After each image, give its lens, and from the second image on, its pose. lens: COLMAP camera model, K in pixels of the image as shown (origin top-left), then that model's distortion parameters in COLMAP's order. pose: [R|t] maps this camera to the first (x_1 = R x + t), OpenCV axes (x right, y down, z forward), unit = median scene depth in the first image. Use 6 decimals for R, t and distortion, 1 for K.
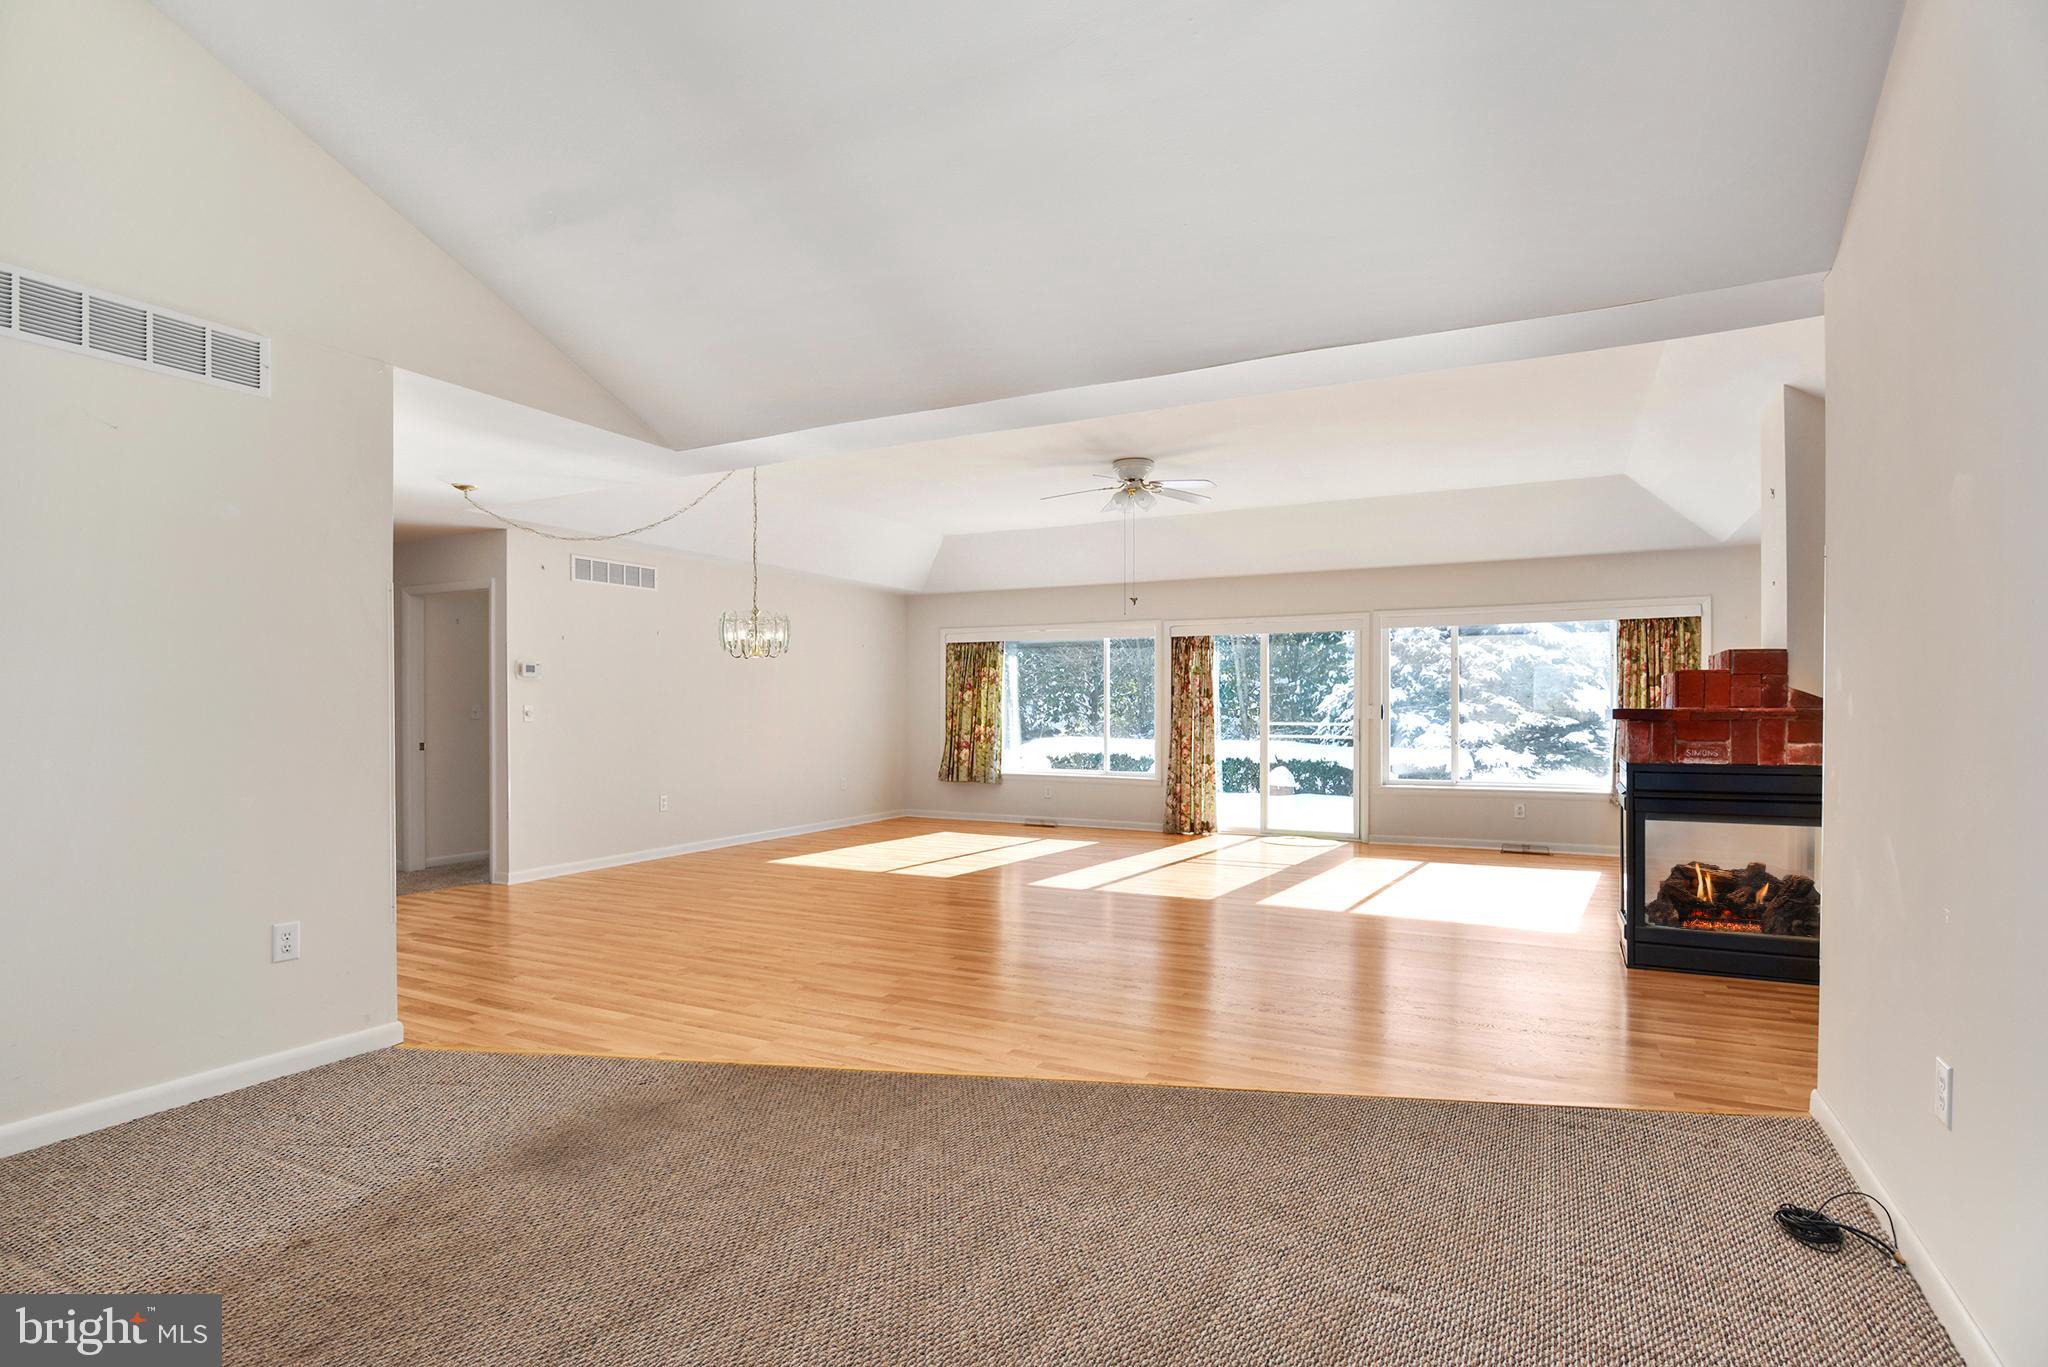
lens RADIAL K [[1014.1, 0, 1017.0], [0, 1014.1, 725.7], [0, 0, 1]] dist [-0.007819, -0.001972]
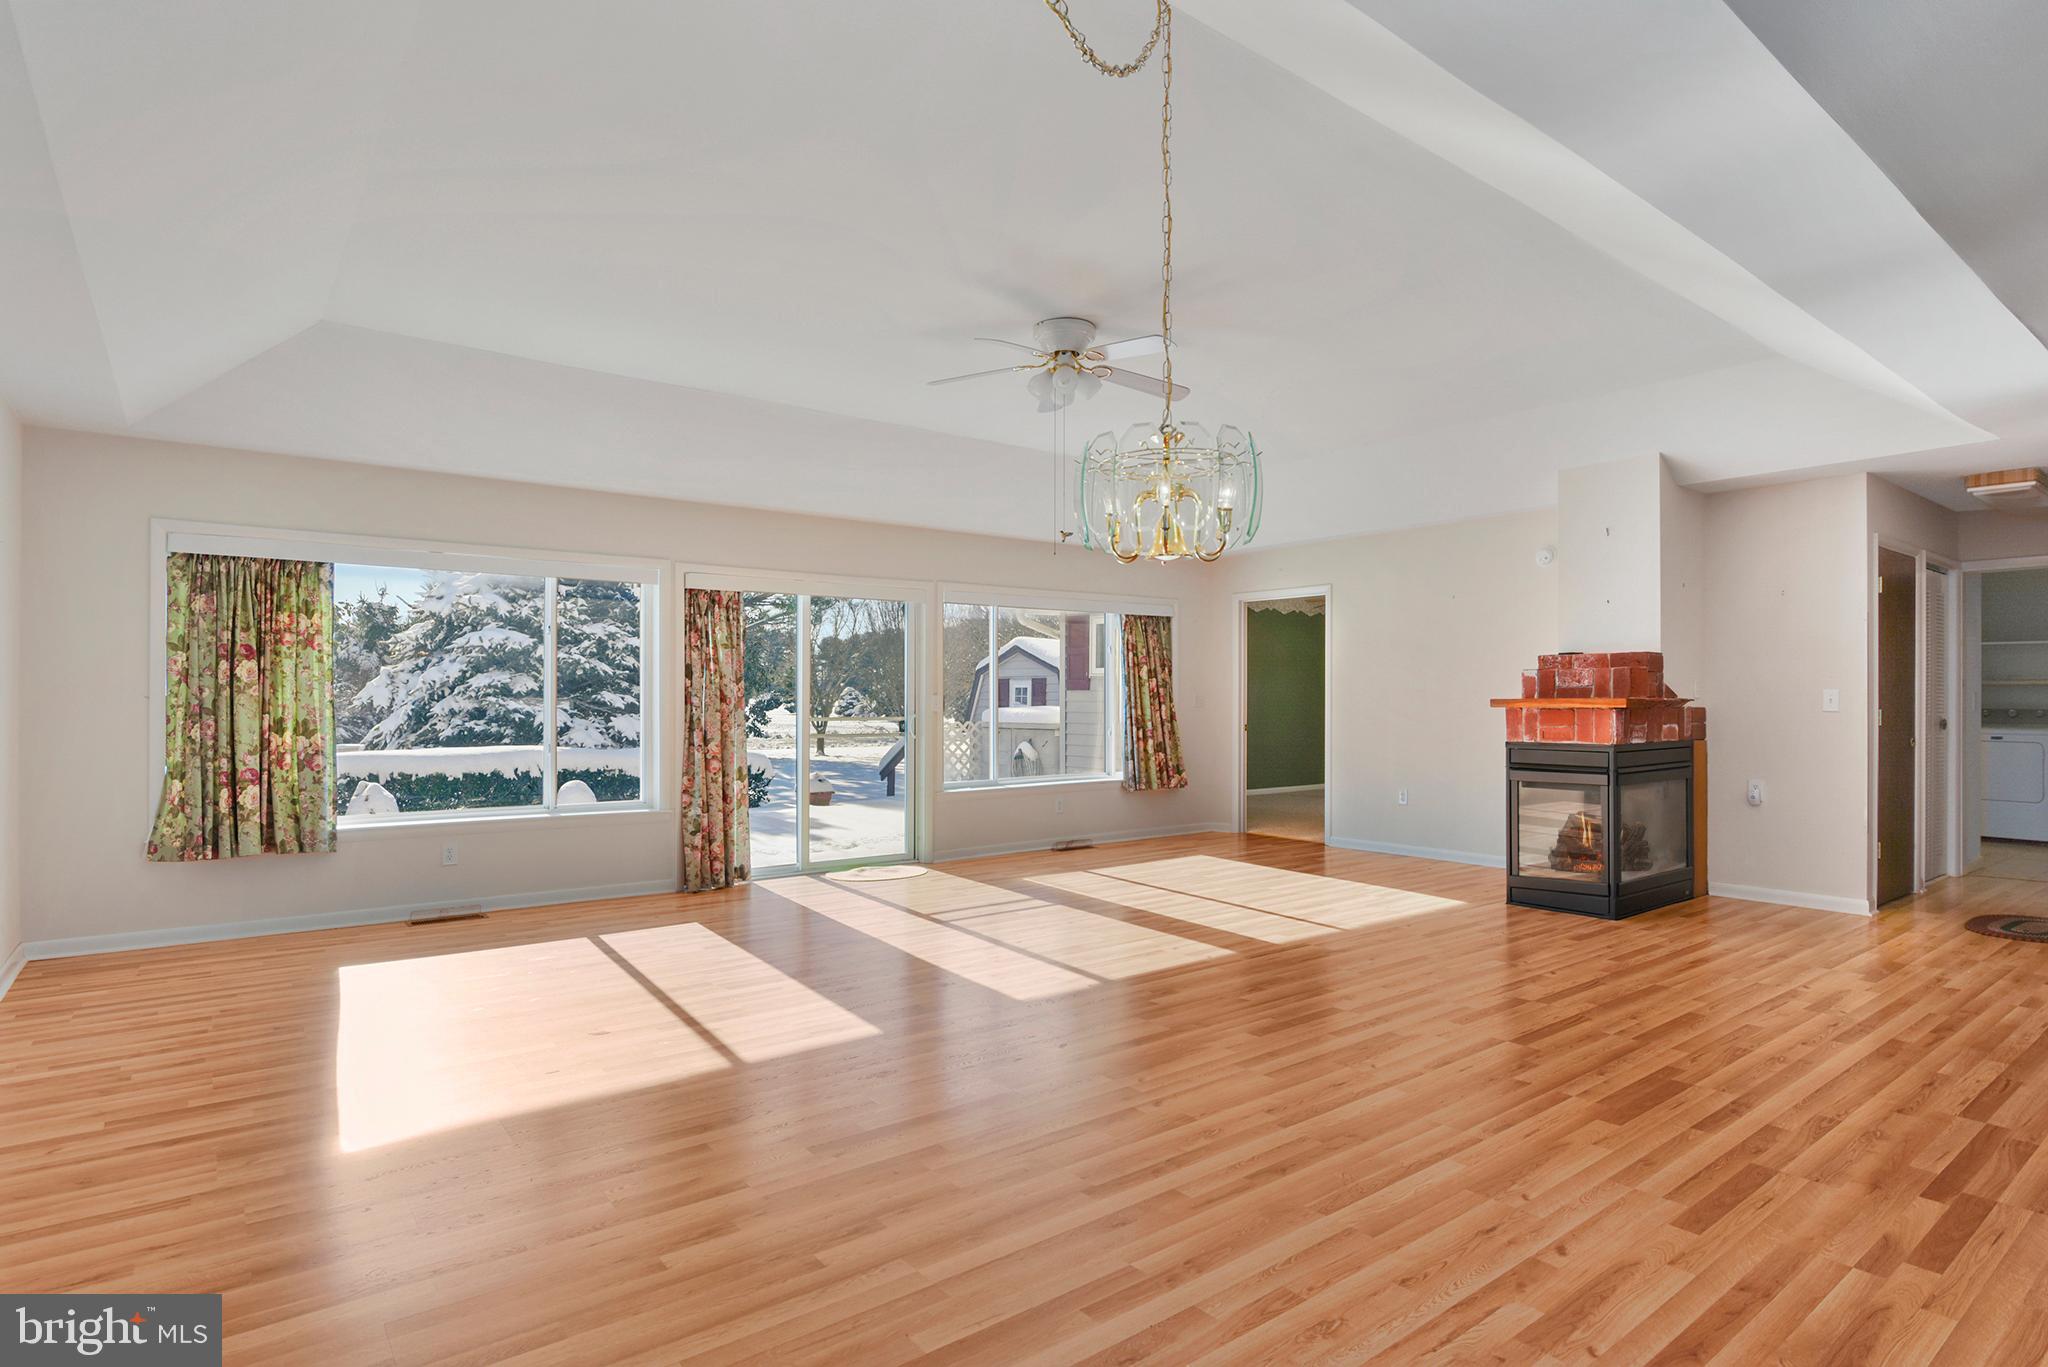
lens RADIAL K [[1057.0, 0, 1069.1], [0, 1057.0, 714.6], [0, 0, 1]] dist [-0.006414, -0.006097]
pose [[0.421193, -0.012447, 0.906886, -0.355937], [0.015720, 0.999856, 0.006422, -0.007266], [-0.906835, 0.011552, 0.421328, 0.491524]]
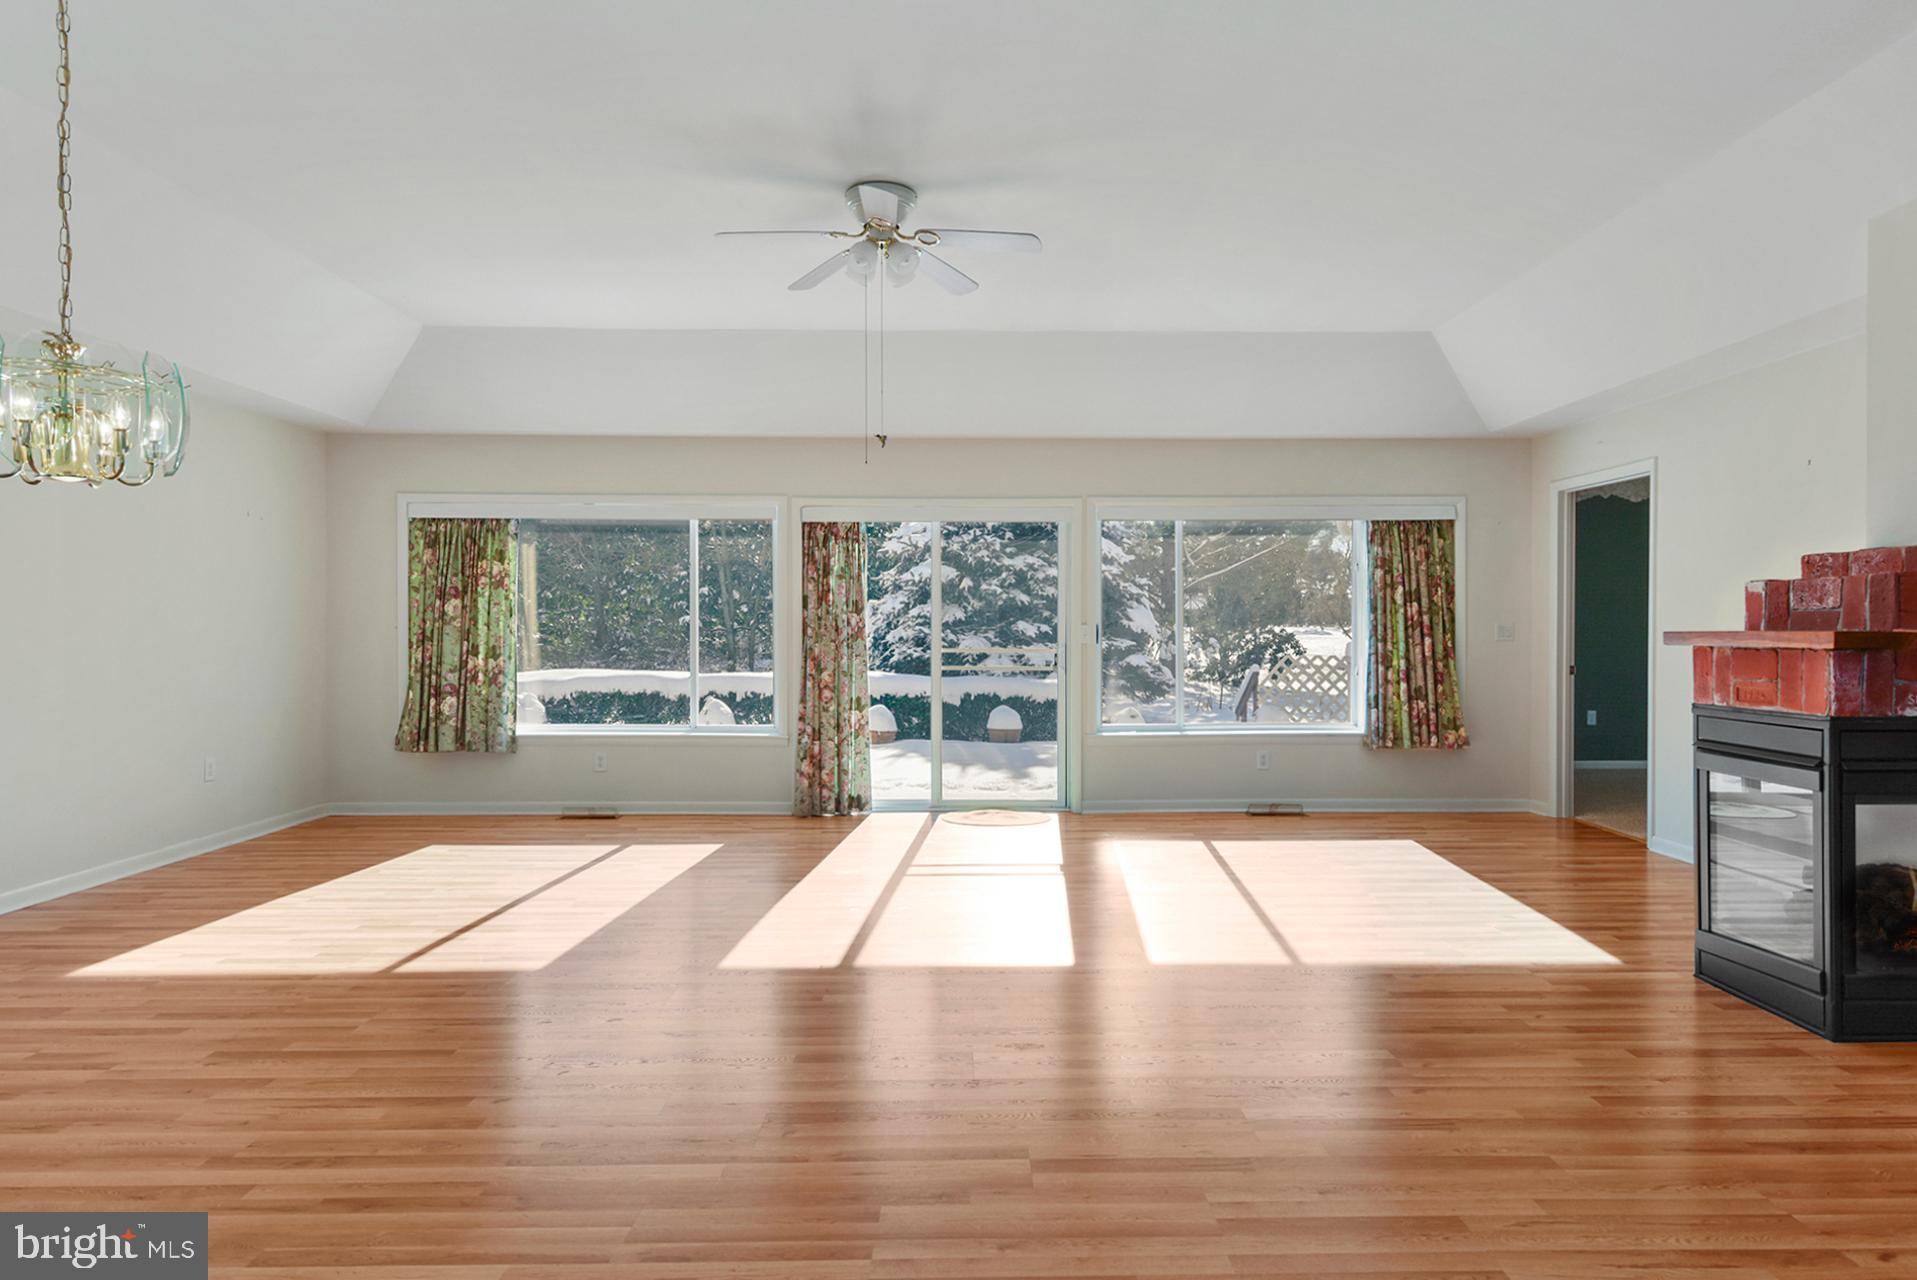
lens RADIAL K [[1118.3, 0, 973.0], [0, 1118.3, 648.3], [0, 0, 1]] dist [0.003407, -0.002120]
pose [[0.884240, -0.007474, 0.466974, -0.092991], [0.006978, 0.999972, 0.002790, -0.005446], [-0.466981, 0.000792, 0.884267, 0.294093]]
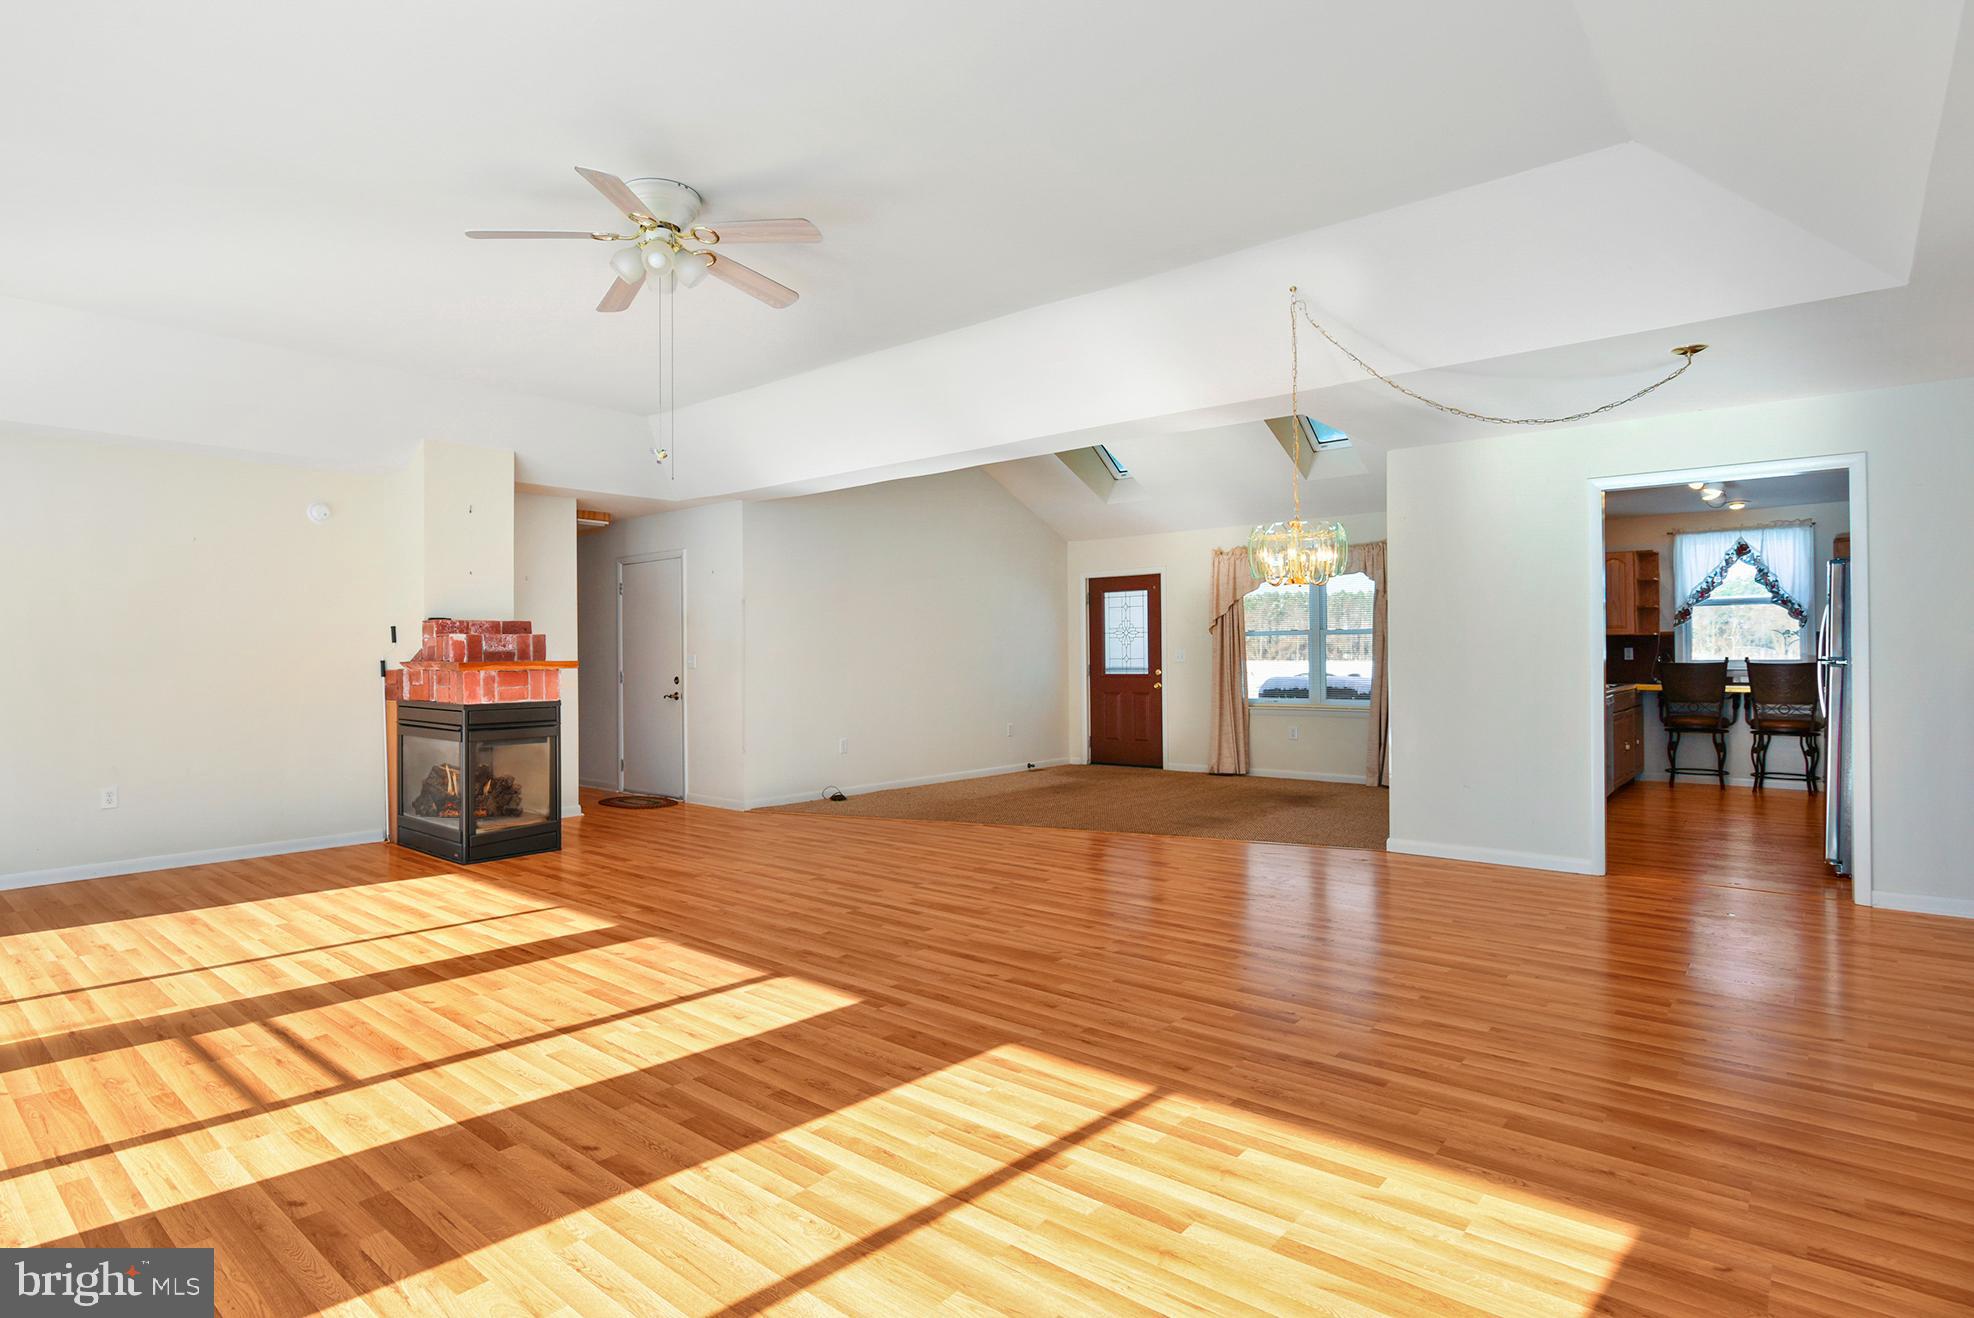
lens RADIAL K [[977.4, 0, 948.6], [0, 977.4, 657.5], [0, 0, 1]] dist [-0.007819, -0.001972]
pose [[-0.970743, 0.004520, 0.240077, -0.103210], [0.006780, 0.999940, 0.008589, -0.014152], [-0.240023, 0.009965, -0.970716, 1.000409]]
